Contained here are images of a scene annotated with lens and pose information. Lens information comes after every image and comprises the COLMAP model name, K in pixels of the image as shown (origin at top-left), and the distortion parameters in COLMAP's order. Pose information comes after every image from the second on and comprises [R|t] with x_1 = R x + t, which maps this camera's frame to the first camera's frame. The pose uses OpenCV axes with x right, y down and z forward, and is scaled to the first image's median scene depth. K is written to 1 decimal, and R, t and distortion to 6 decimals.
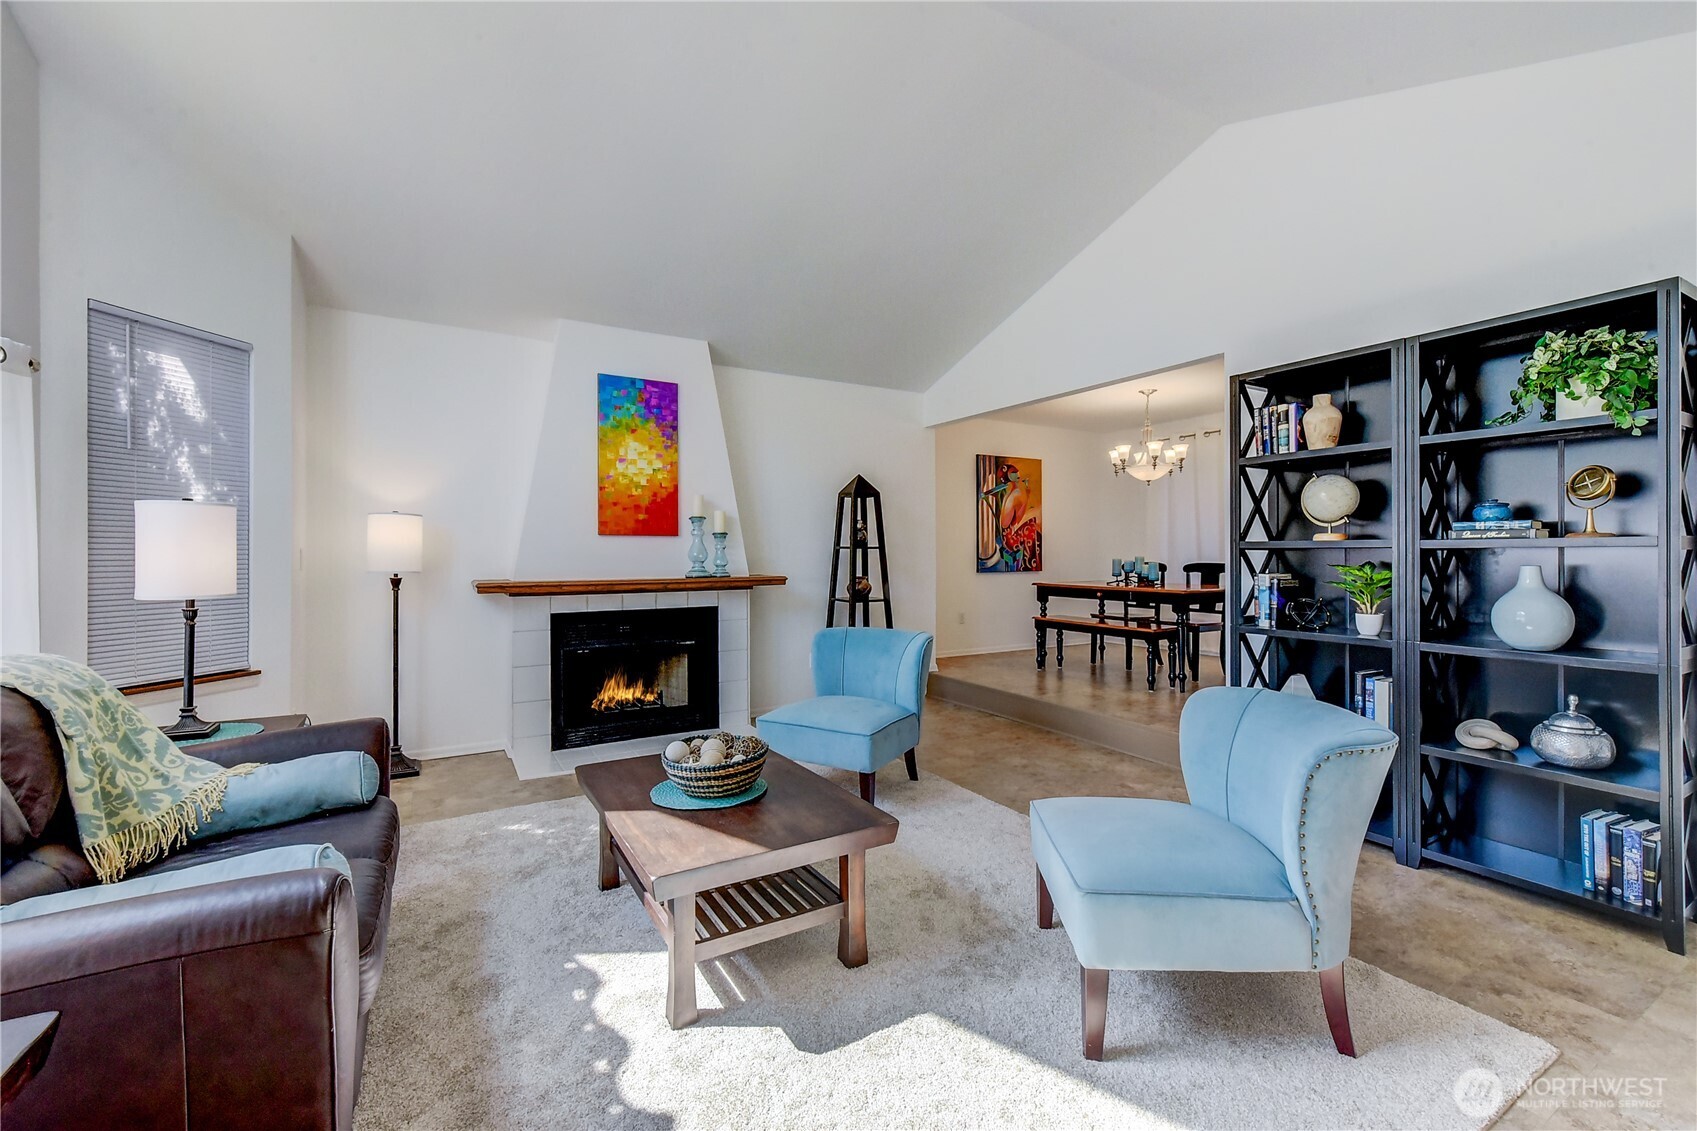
lens RADIAL K [[709.6, 0, 857.7], [0, 709.6, 560.2], [0, 0, 1]] dist [0.029910, 0.000008]
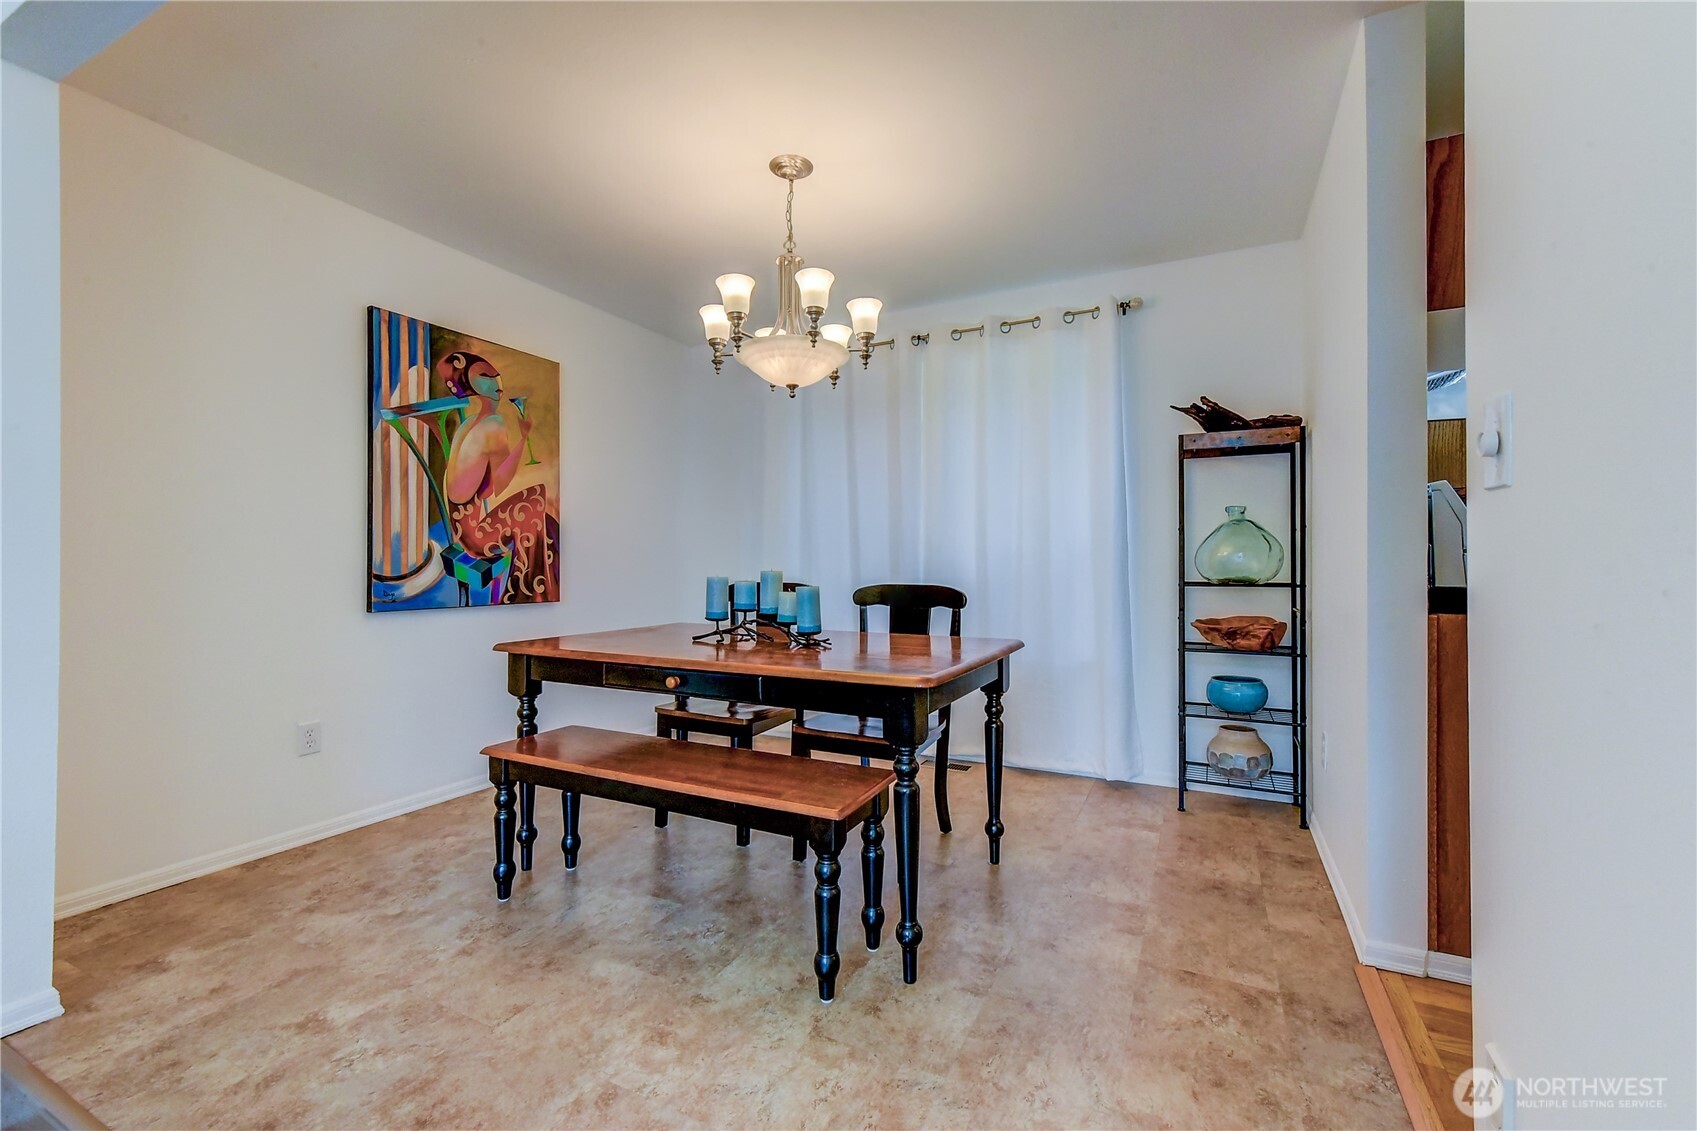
lens RADIAL K [[709.6, 0, 857.7], [0, 709.6, 560.2], [0, 0, 1]] dist [0.029910, 0.000008]
pose [[0.846042, 0.008357, 0.533051, 0.183607], [0.000225, 0.999871, -0.016034, -0.004641], [-0.533117, 0.013685, 0.845931, 0.525475]]
